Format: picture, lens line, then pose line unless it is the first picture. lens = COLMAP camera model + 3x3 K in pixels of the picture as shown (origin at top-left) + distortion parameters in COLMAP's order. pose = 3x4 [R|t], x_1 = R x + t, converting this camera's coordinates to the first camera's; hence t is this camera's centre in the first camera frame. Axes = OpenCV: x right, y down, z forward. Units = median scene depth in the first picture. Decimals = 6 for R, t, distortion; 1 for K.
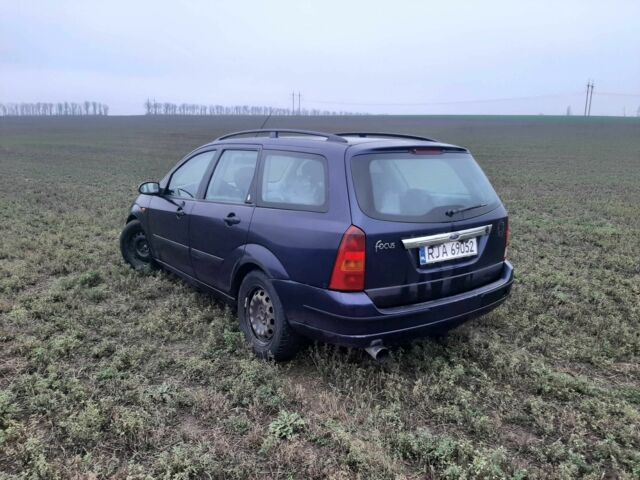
lens RADIAL K [[499.6, 0, 325.5], [0, 499.6, 239.5], [0, 0, 1]] dist [0.091887, -0.149764]
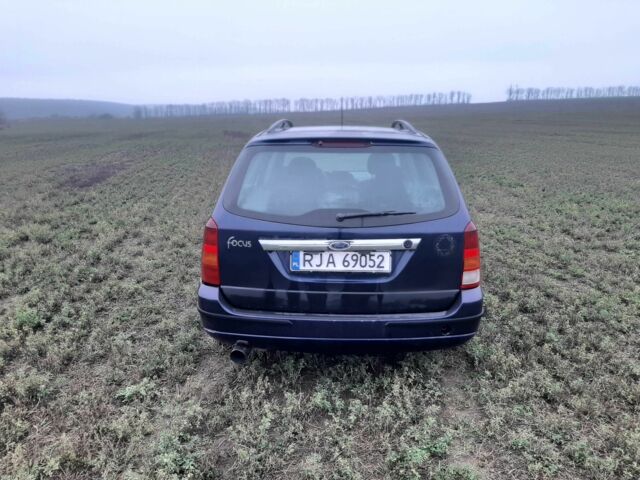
lens RADIAL K [[503.7, 0, 326.7], [0, 503.7, 240.6], [0, 0, 1]] dist [0.043950, -0.085362]
pose [[0.785195, 0.129149, -0.605631, 0.761407], [-0.112784, 0.991478, 0.065207, -0.067576], [0.608891, 0.017105, 0.793069, 0.315269]]
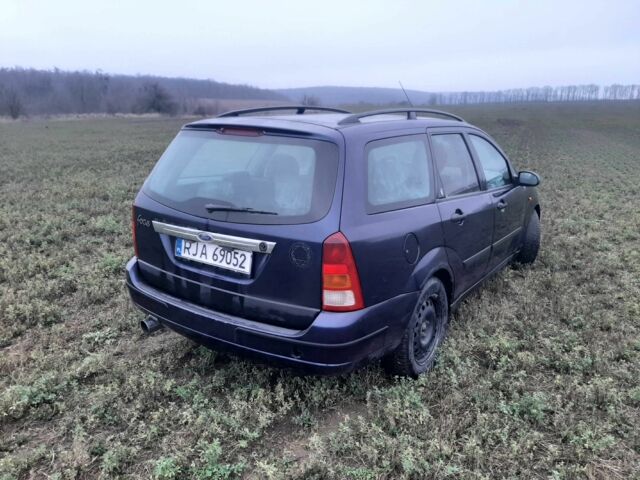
lens RADIAL K [[503.7, 0, 326.7], [0, 503.7, 240.6], [0, 0, 1]] dist [0.043950, -0.085362]
pose [[0.345864, 0.232402, -0.909048, 1.081572], [-0.196283, 0.965324, 0.172110, -0.181990], [0.917525, 0.118904, 0.379487, 0.880344]]
